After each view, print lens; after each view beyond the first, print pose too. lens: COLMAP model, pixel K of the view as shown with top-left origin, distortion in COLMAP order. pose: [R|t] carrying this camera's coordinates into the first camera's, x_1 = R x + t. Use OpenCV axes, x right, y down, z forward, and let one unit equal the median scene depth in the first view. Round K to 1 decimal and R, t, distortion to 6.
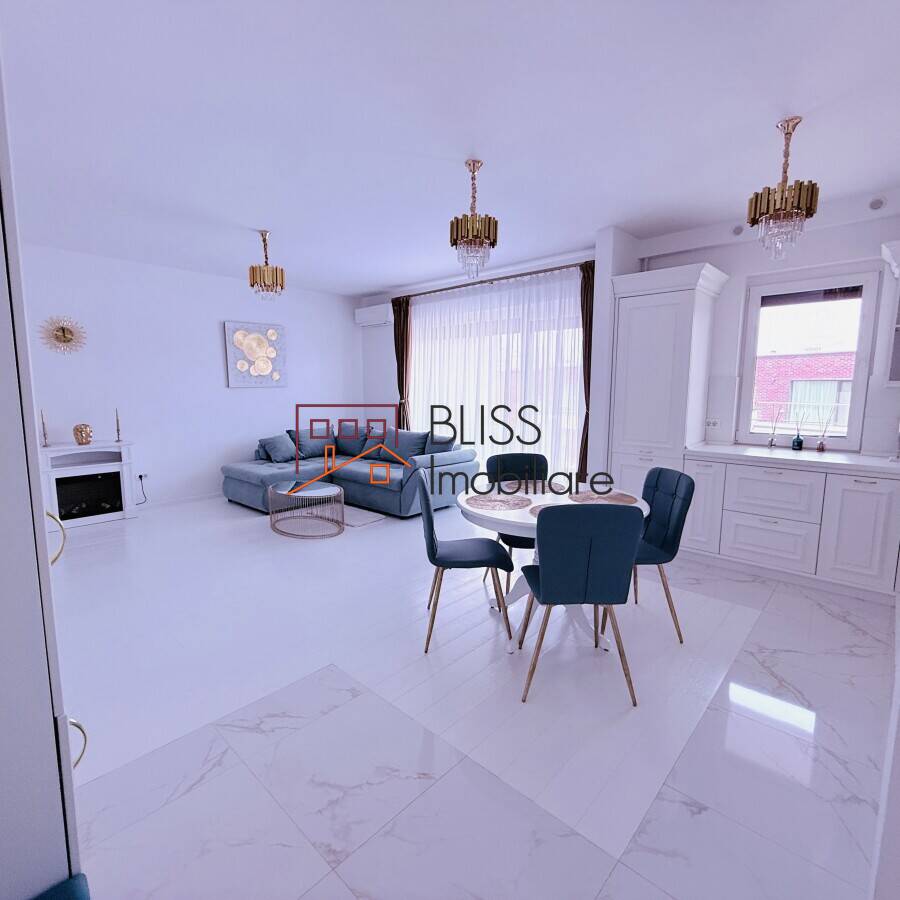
lens RADIAL K [[476.9, 0, 435.1], [0, 476.9, 451.0], [0, 0, 1]] dist [0.020346, -0.001397]
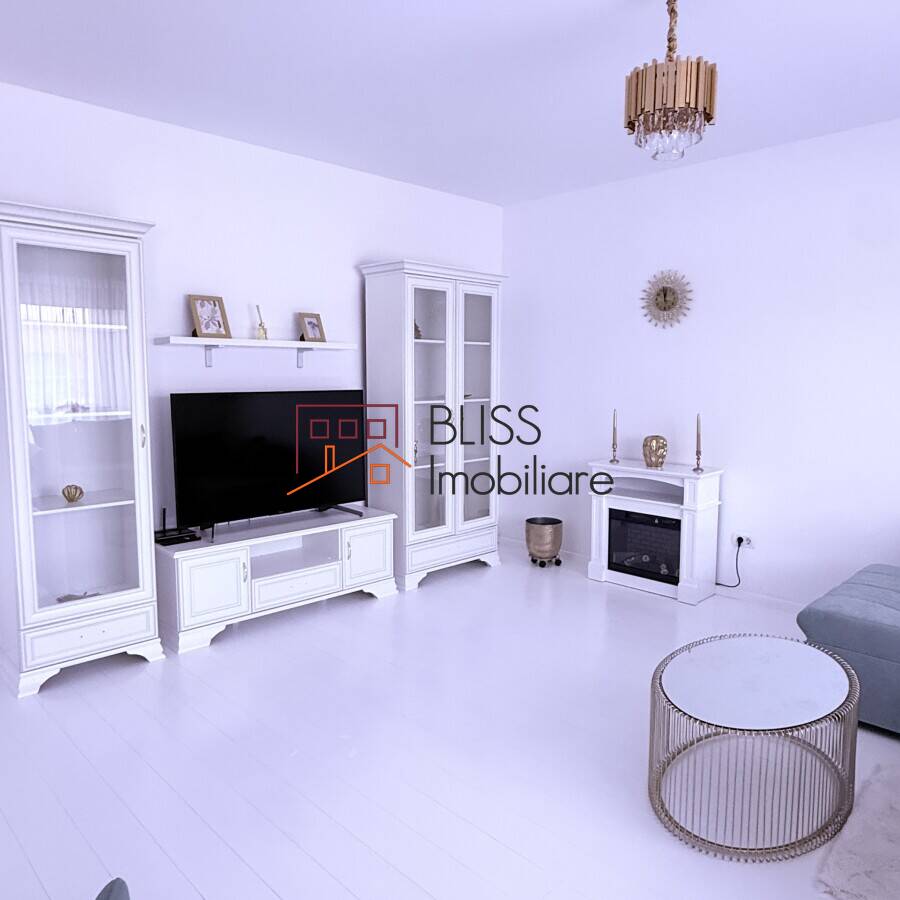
lens RADIAL K [[696.7, 0, 443.5], [0, 696.7, 452.6], [0, 0, 1]] dist [0.000331, -0.001946]
pose [[-0.034321, 0.110855, -0.993244, 0.206026], [-0.142563, 0.983123, 0.114652, -0.100710], [0.989190, 0.145535, -0.017937, 0.751819]]
